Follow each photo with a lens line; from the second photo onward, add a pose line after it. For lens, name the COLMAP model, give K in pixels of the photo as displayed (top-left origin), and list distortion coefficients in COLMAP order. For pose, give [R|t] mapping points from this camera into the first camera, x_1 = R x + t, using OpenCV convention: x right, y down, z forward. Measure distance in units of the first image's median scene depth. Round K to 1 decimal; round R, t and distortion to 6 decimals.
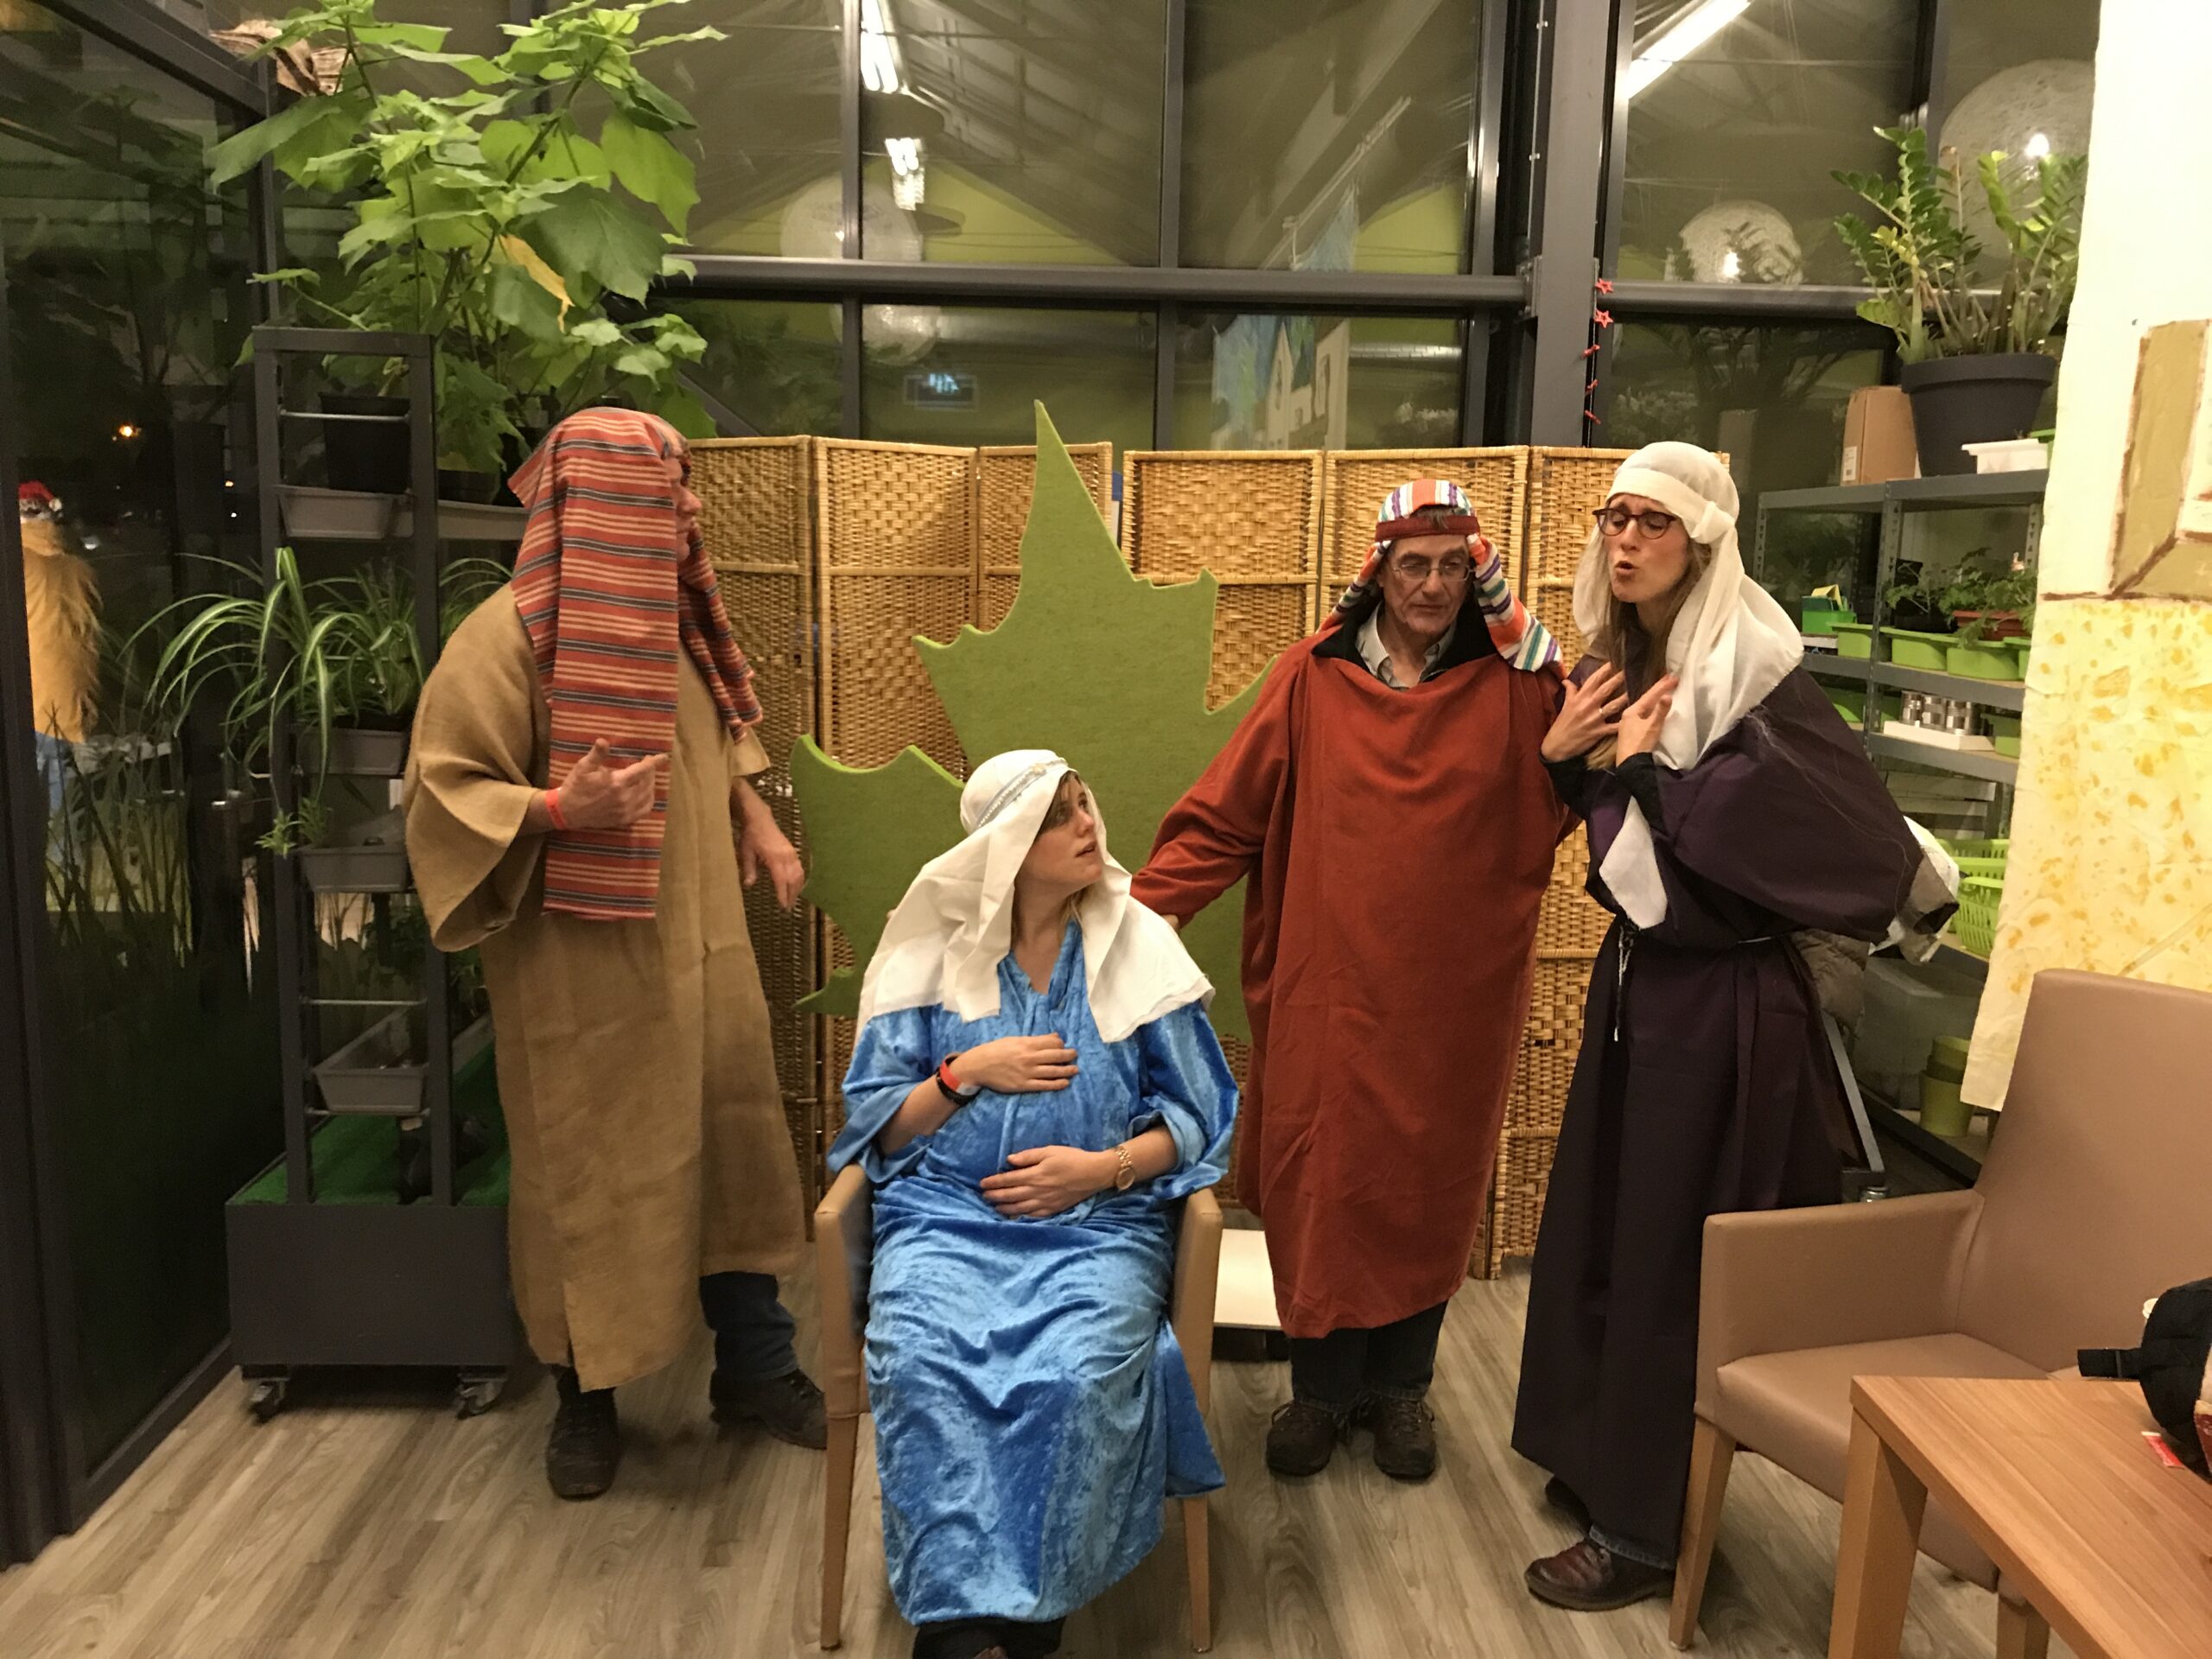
lens RADIAL K [[1830.9, 0, 1105.0], [0, 1830.9, 833.0], [0, 0, 1]] dist [0.015991, 0.003192]
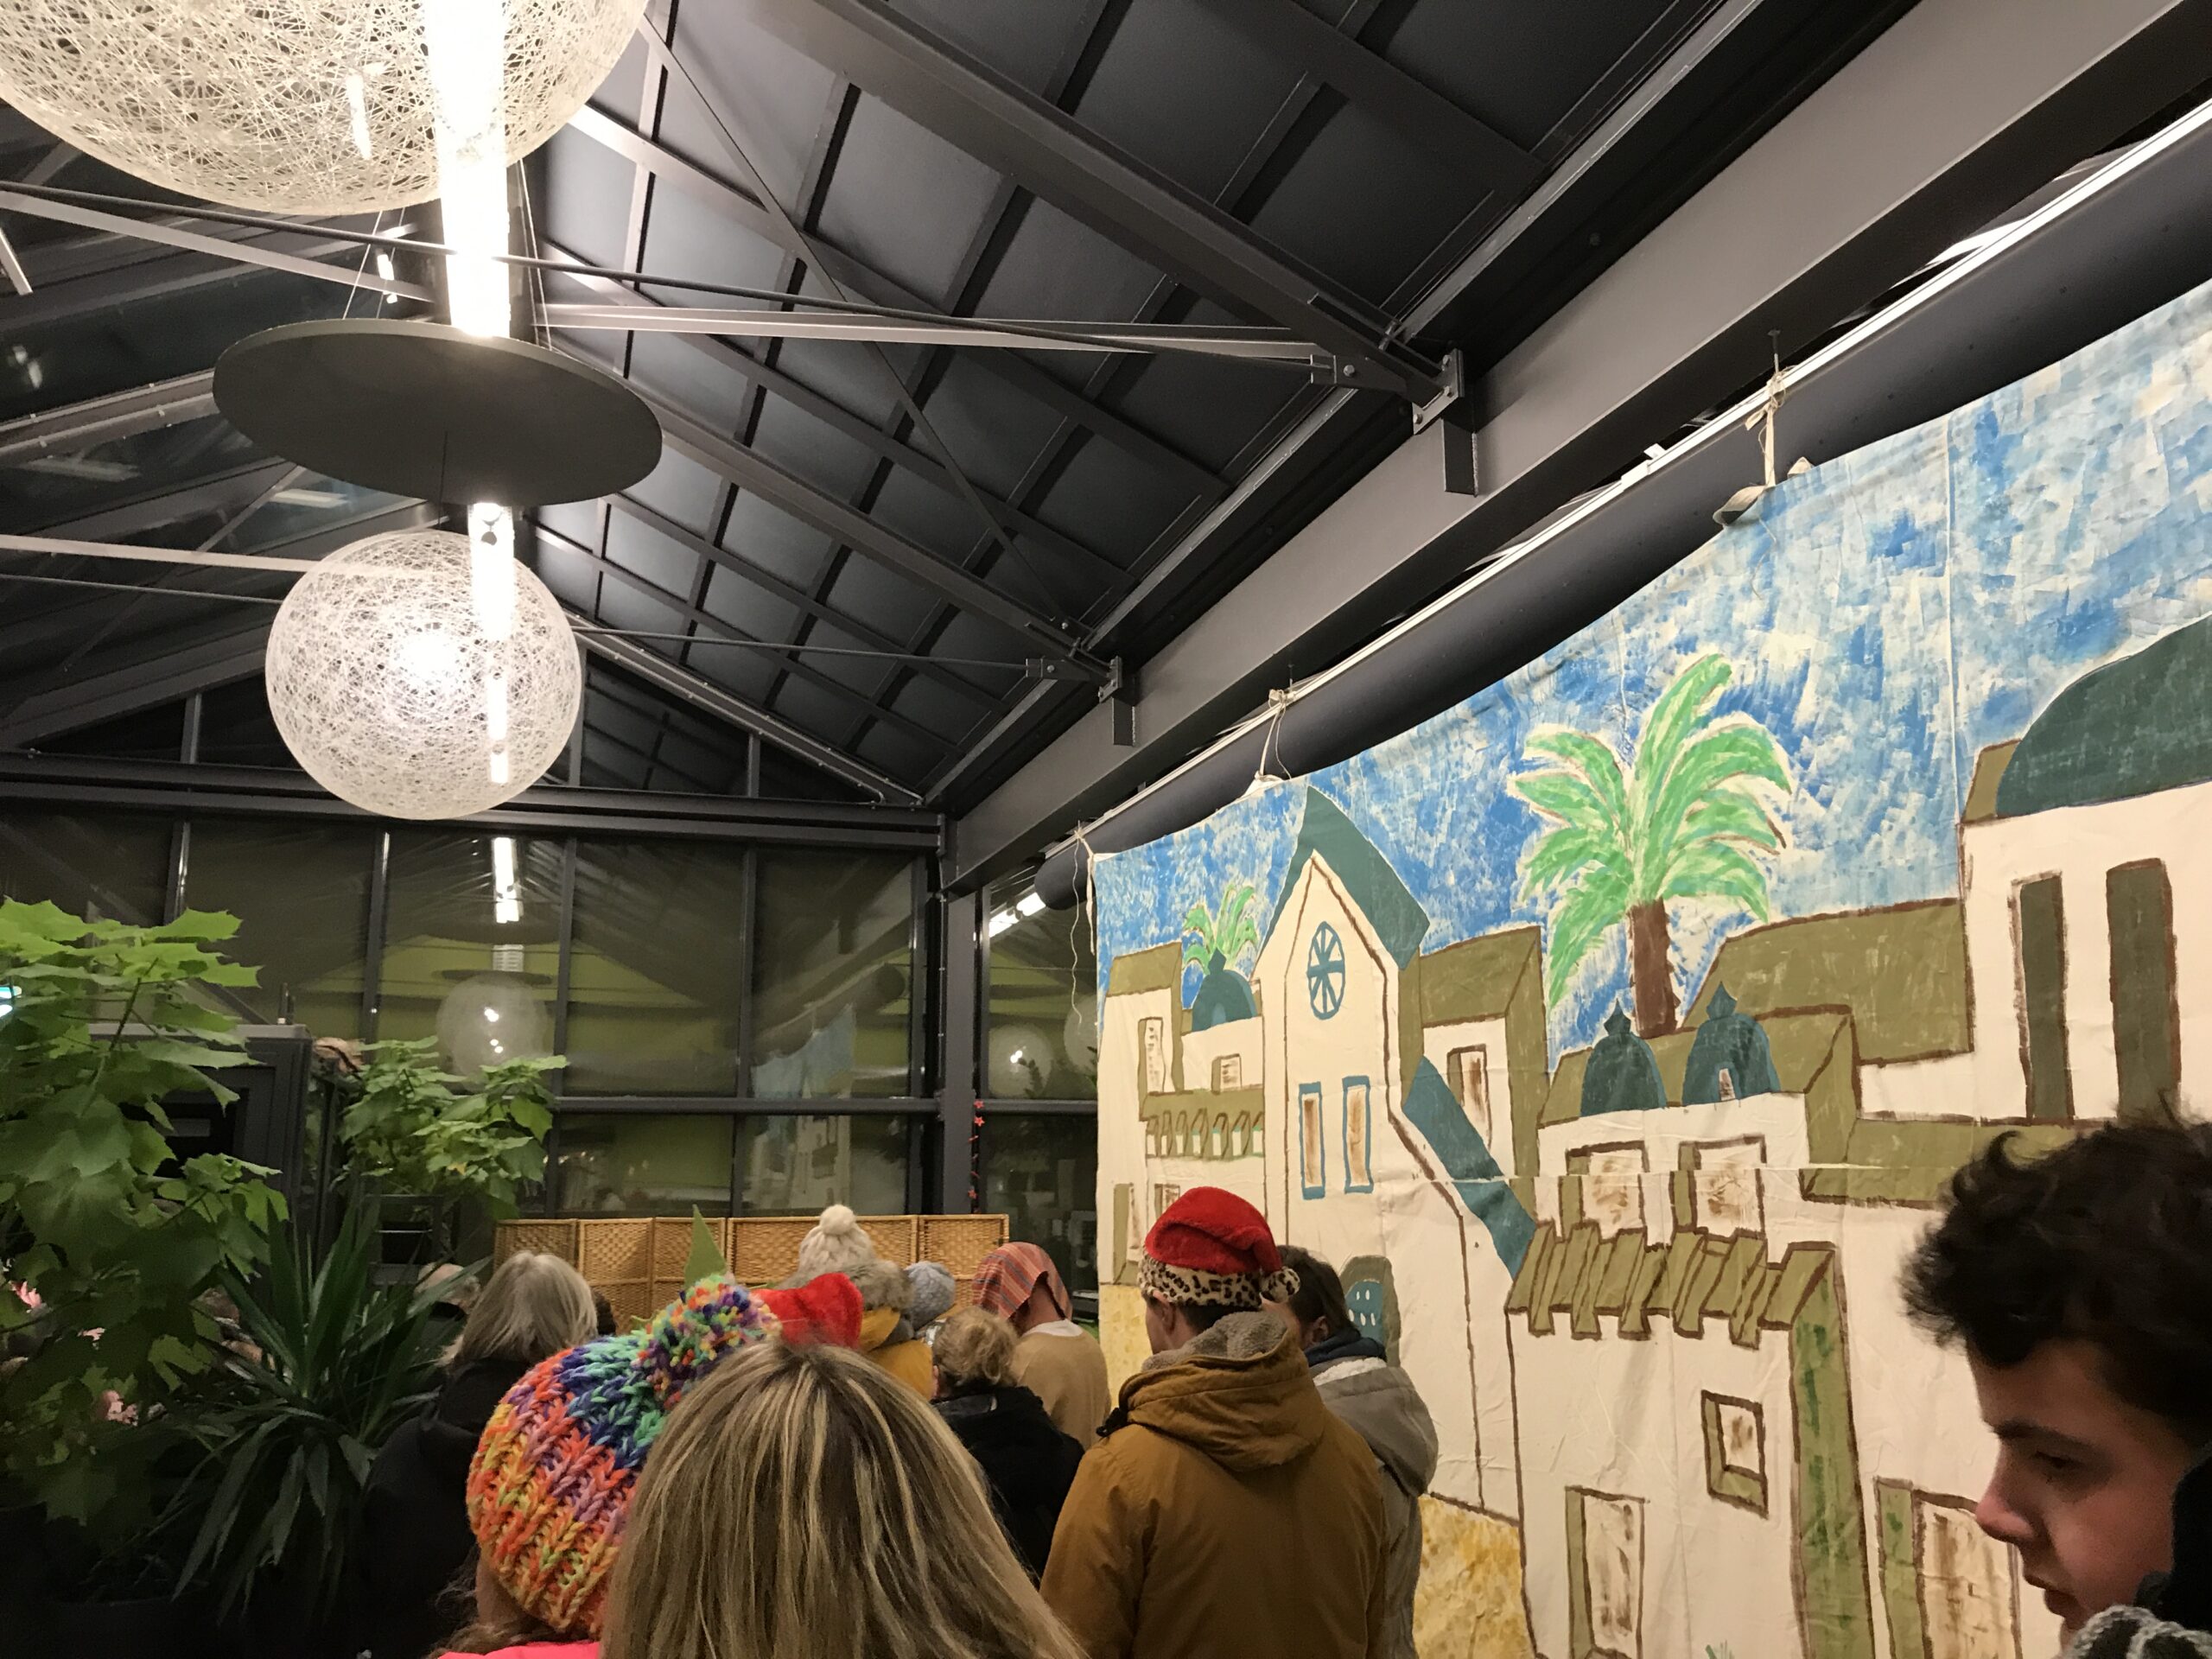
lens RADIAL K [[1830.9, 0, 1105.0], [0, 1830.9, 835.8], [0, 0, 1]] dist [0.015991, 0.003192]
pose [[0.968041, 0.022053, 0.249821, -0.104556], [0.062977, 0.942832, -0.327263, 0.088355], [-0.242756, 0.332537, 0.911311, -1.131844]]
